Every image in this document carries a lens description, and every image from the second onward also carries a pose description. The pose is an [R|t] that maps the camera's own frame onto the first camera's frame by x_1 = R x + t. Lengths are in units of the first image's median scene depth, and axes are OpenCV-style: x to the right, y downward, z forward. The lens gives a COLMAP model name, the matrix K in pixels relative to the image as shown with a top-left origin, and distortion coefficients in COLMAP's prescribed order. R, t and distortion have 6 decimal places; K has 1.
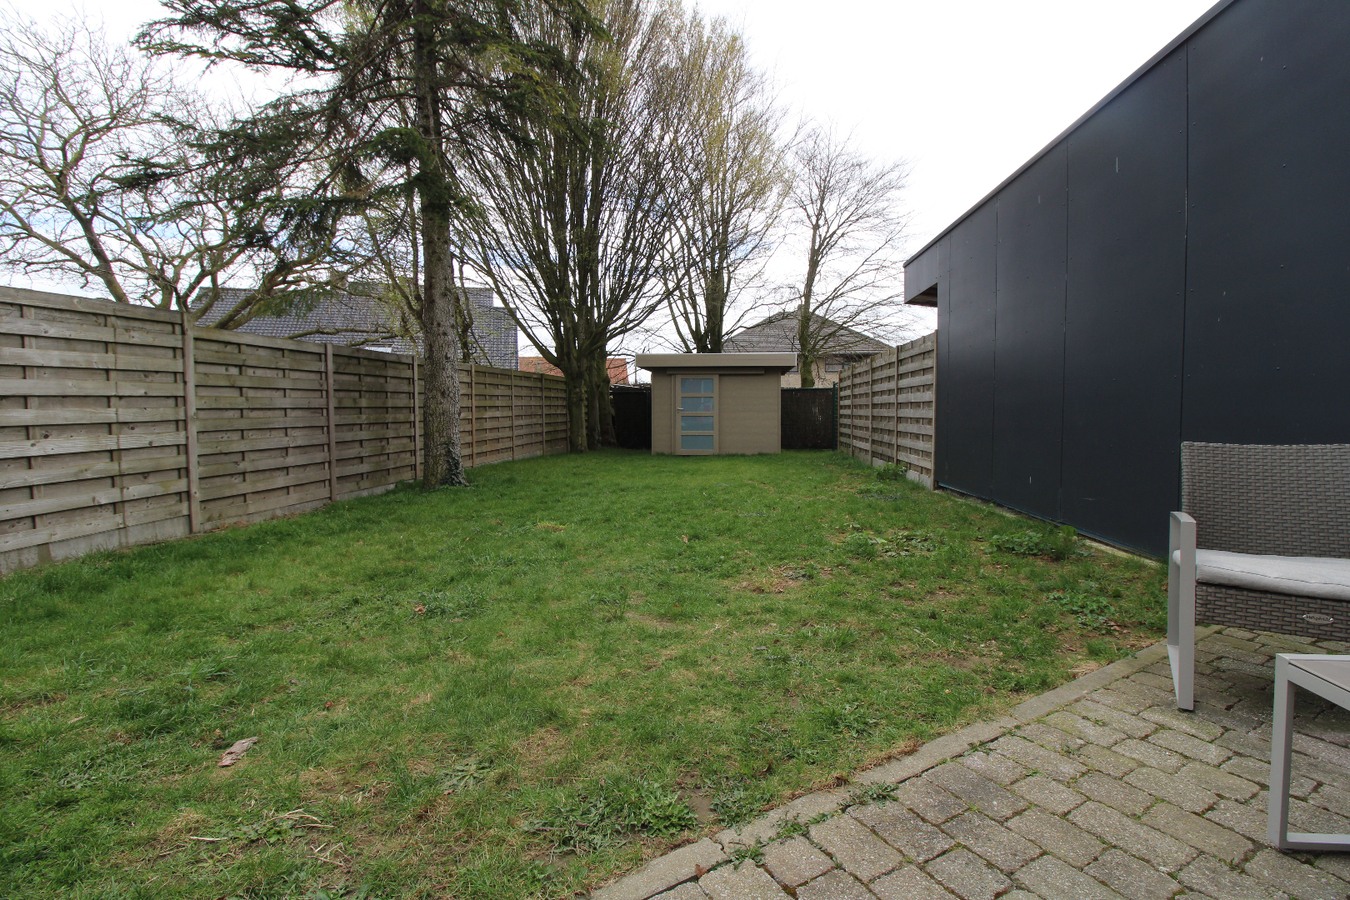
lens RADIAL K [[625.7, 0, 675.2], [0, 625.7, 442.2], [0, 0, 1]] dist [-0.002891, -0.000811]
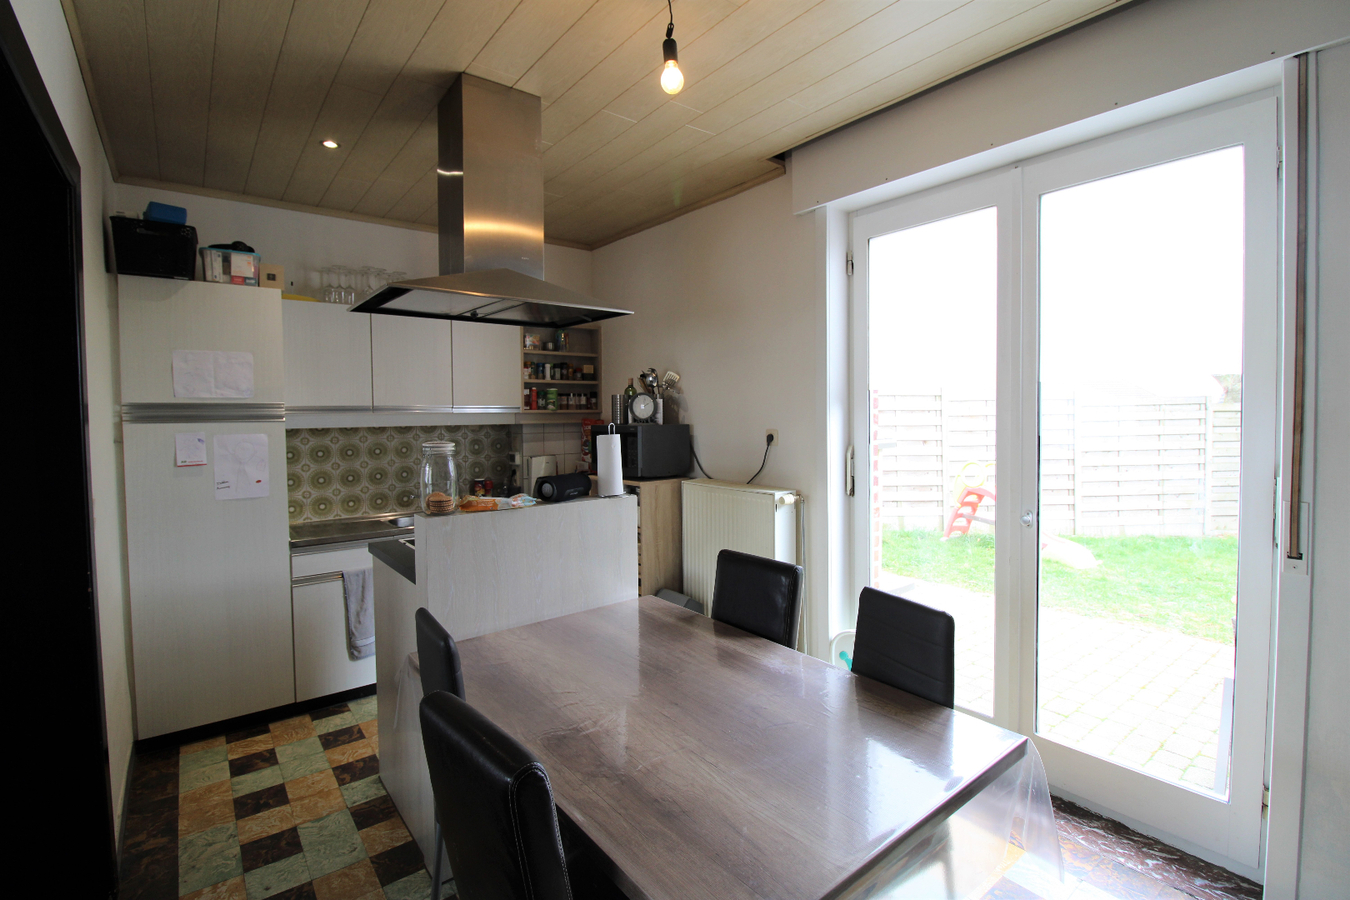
lens RADIAL K [[625.7, 0, 675.5], [0, 625.7, 443.0], [0, 0, 1]] dist [-0.002891, -0.000811]
pose [[0.145571, 0.038832, -0.988585, 0.613378], [-0.037434, 0.998730, 0.033719, -0.094977], [0.988639, 0.032098, 0.146840, -0.590184]]
